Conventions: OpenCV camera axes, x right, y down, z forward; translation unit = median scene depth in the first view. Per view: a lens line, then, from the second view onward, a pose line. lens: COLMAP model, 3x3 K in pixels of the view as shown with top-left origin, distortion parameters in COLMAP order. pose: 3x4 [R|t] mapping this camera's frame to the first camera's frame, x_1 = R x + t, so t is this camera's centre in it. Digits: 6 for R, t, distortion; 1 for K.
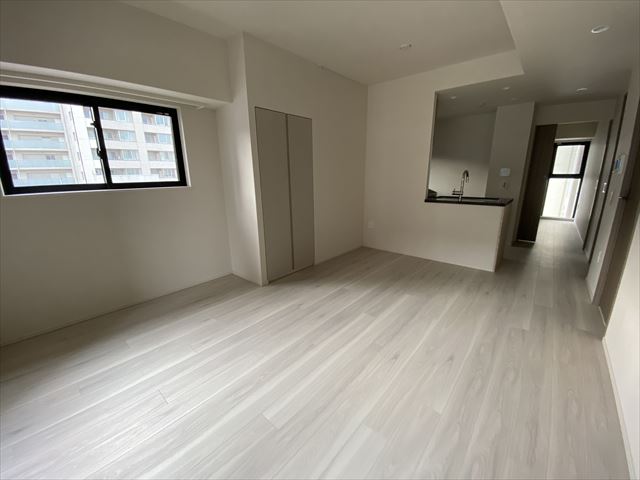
lens RADIAL K [[262.1, 0, 320.9], [0, 262.1, 233.9], [0, 0, 1]] dist [-0.001757, -0.000250]
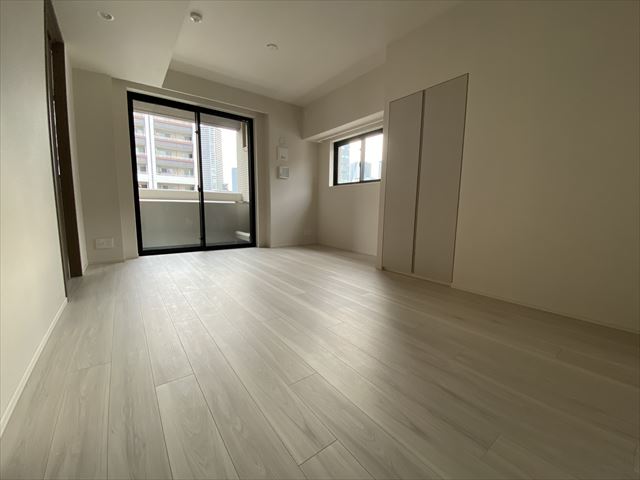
lens RADIAL K [[262.1, 0, 320.9], [0, 262.1, 240.5], [0, 0, 1]] dist [-0.001757, -0.000250]
pose [[-0.202798, 0.130184, -0.970528, 0.874720], [-0.249044, 0.951676, 0.179694, -0.047690], [0.947022, 0.278146, -0.160576, 0.964477]]
